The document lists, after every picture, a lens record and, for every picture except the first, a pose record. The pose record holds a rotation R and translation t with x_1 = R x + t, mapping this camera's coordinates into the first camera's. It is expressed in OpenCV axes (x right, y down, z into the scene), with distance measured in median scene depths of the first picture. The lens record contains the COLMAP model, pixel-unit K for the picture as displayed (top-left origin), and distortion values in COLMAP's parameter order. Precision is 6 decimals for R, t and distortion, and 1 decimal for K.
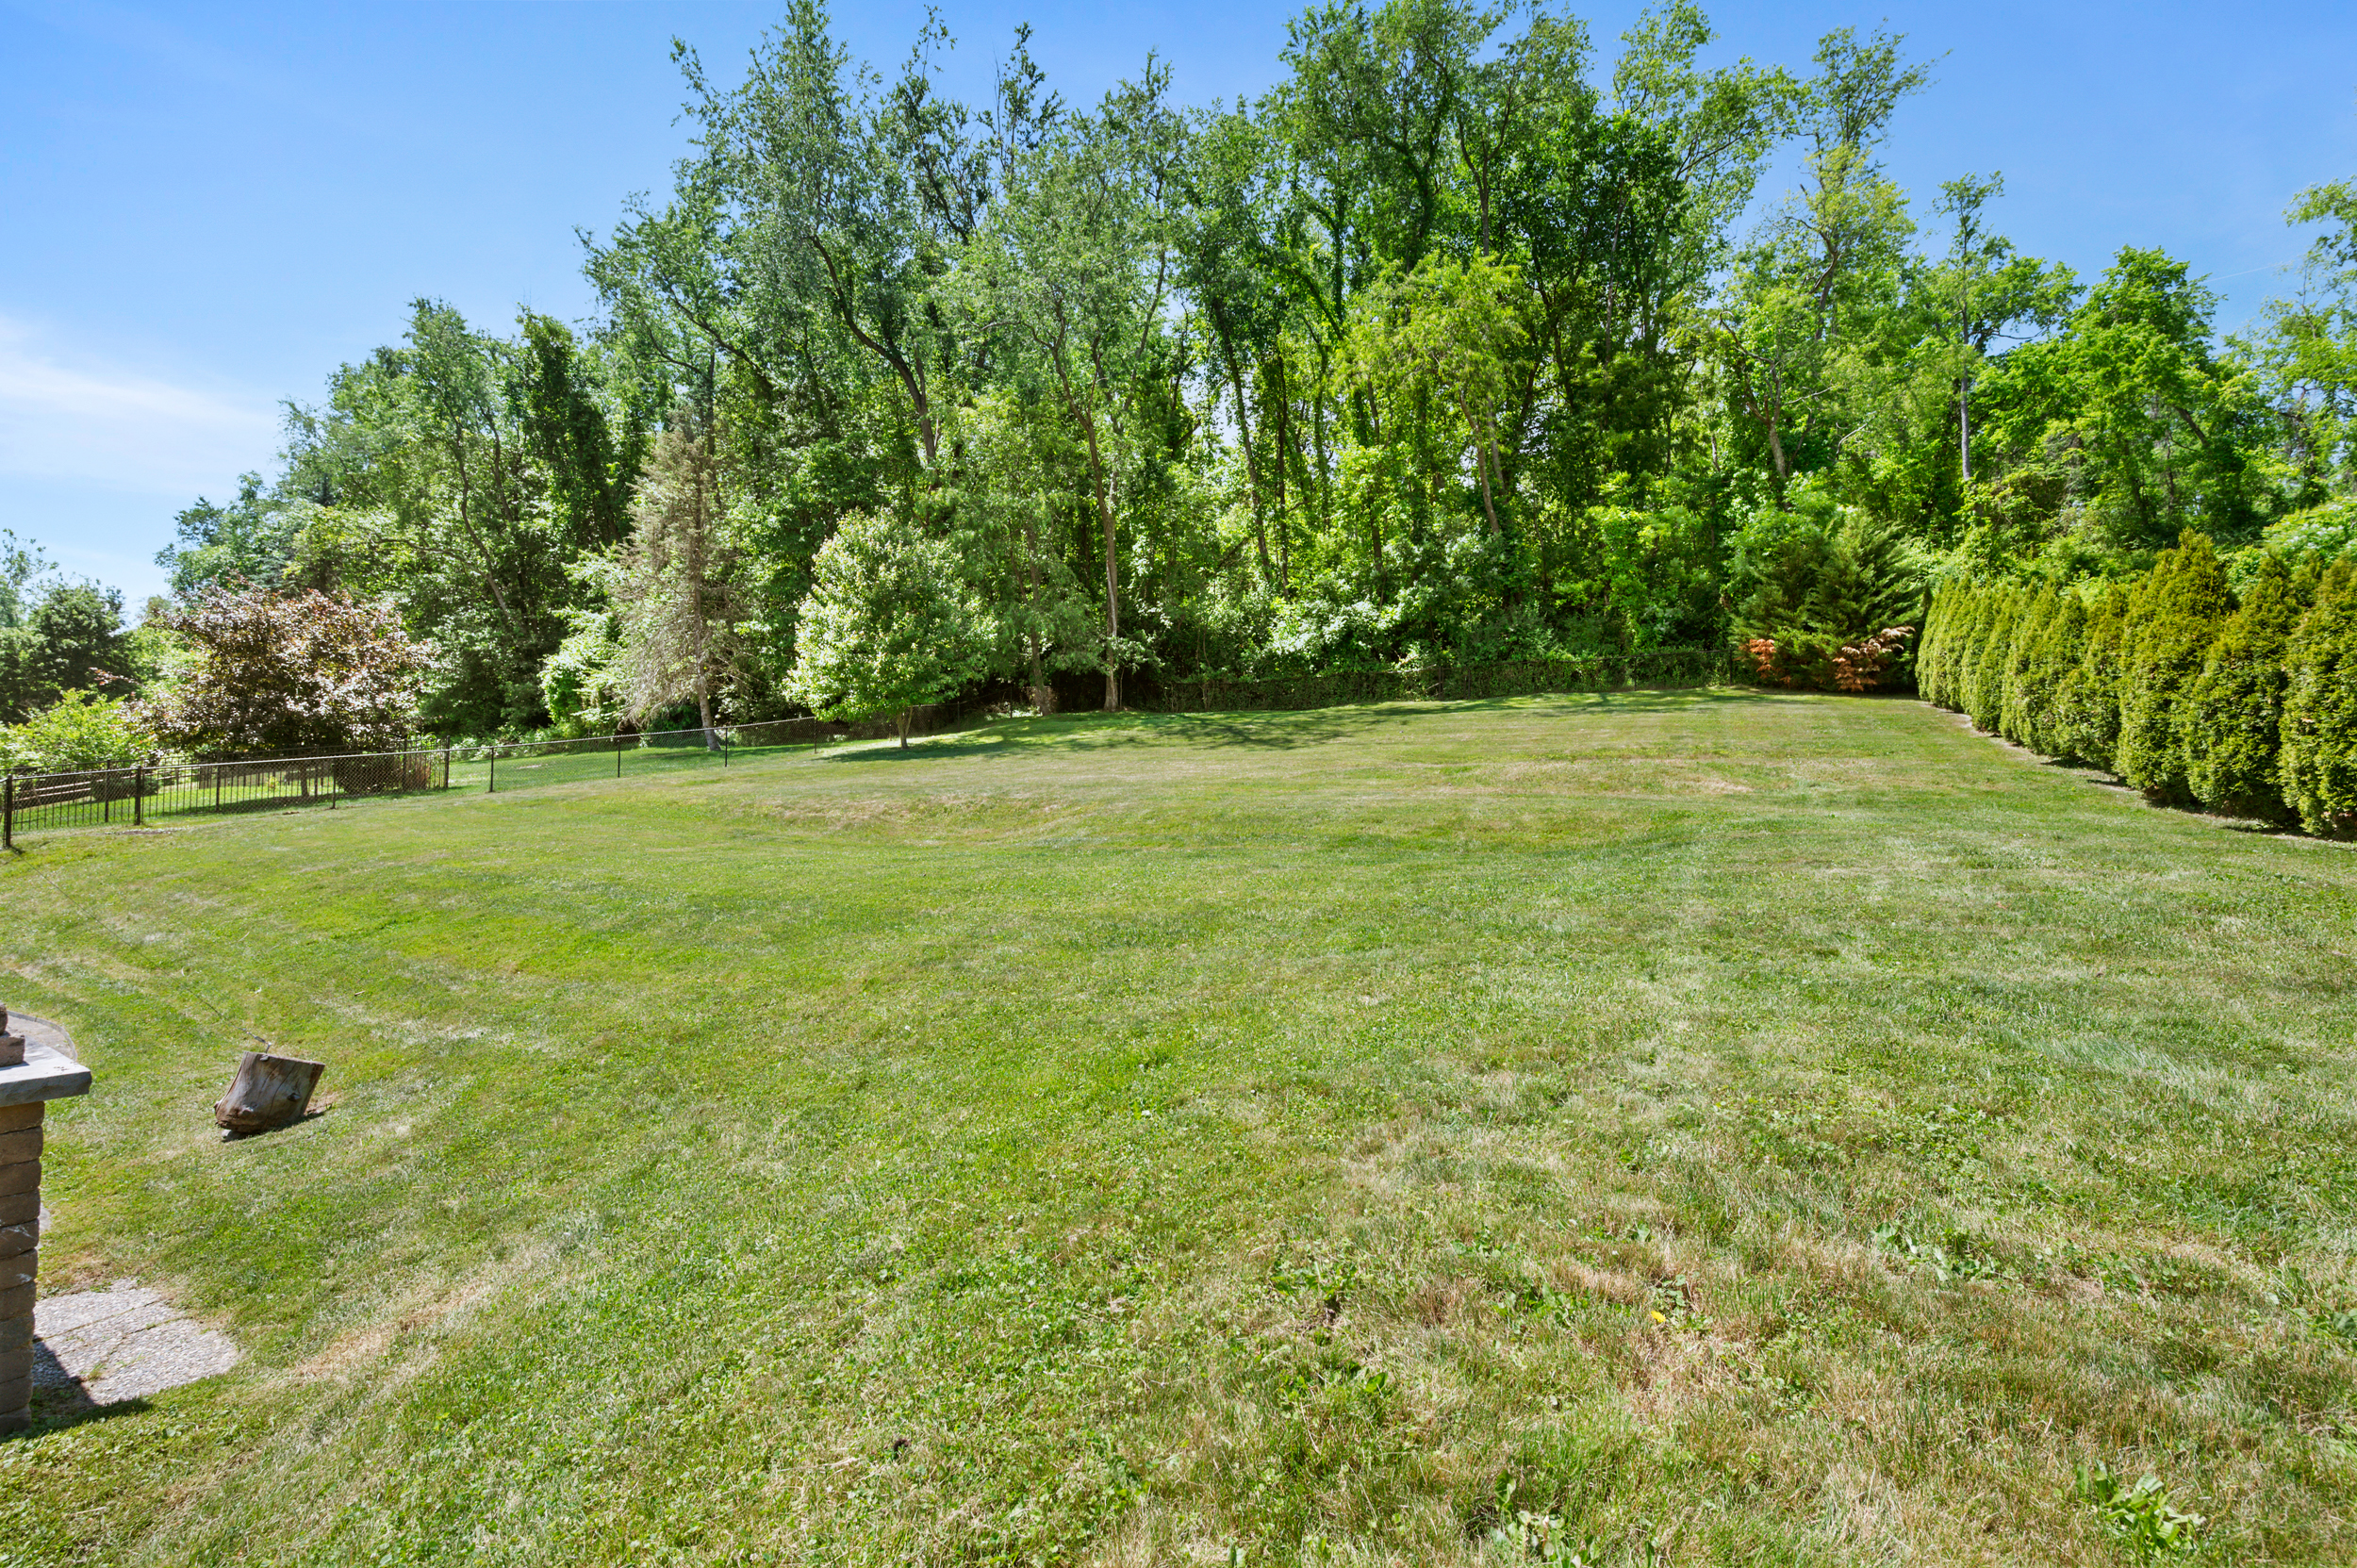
lens RADIAL K [[1068.4, 0, 1178.5], [0, 1068.4, 784.0], [0, 0, 1]] dist [-0.008681, -0.000110]
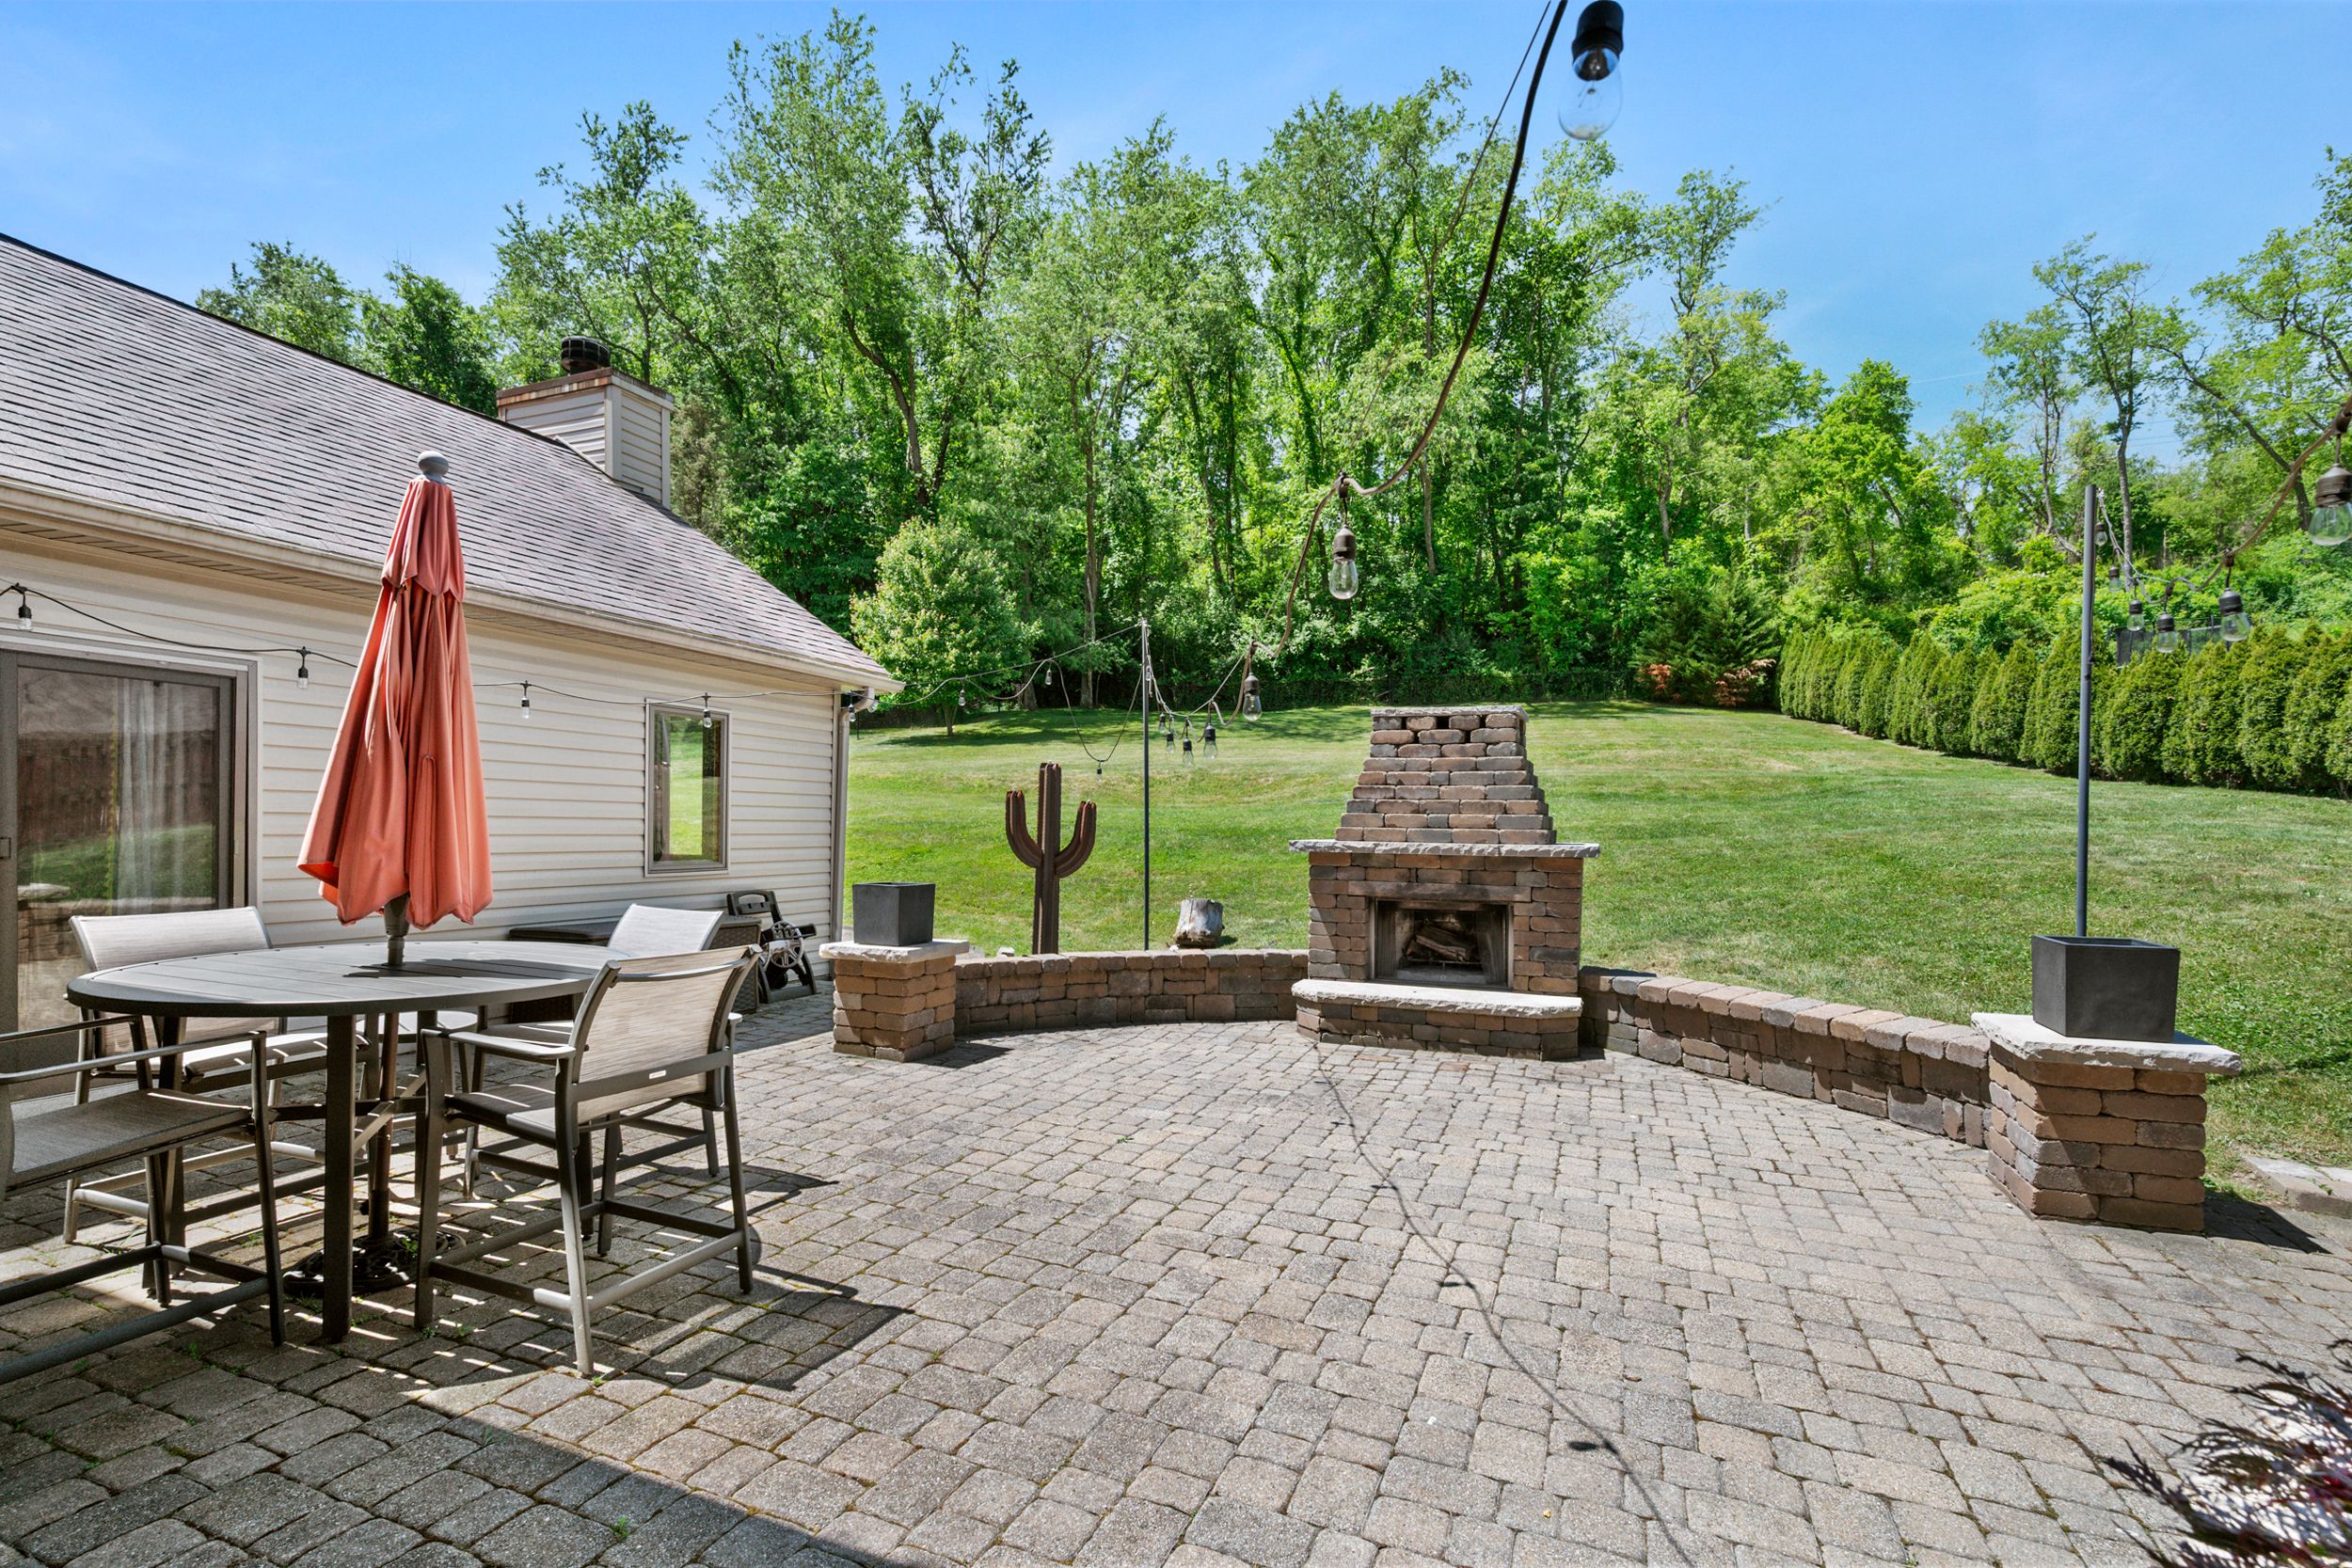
lens RADIAL K [[997.8, 0, 1210.2], [0, 997.8, 827.9], [0, 0, 1]] dist [0.001732, 0.000266]
pose [[0.980616, 0.003351, 0.195909, -0.169377], [-0.012589, 0.998865, 0.045930, 0.010769], [-0.195533, -0.047506, 0.979546, -0.072305]]
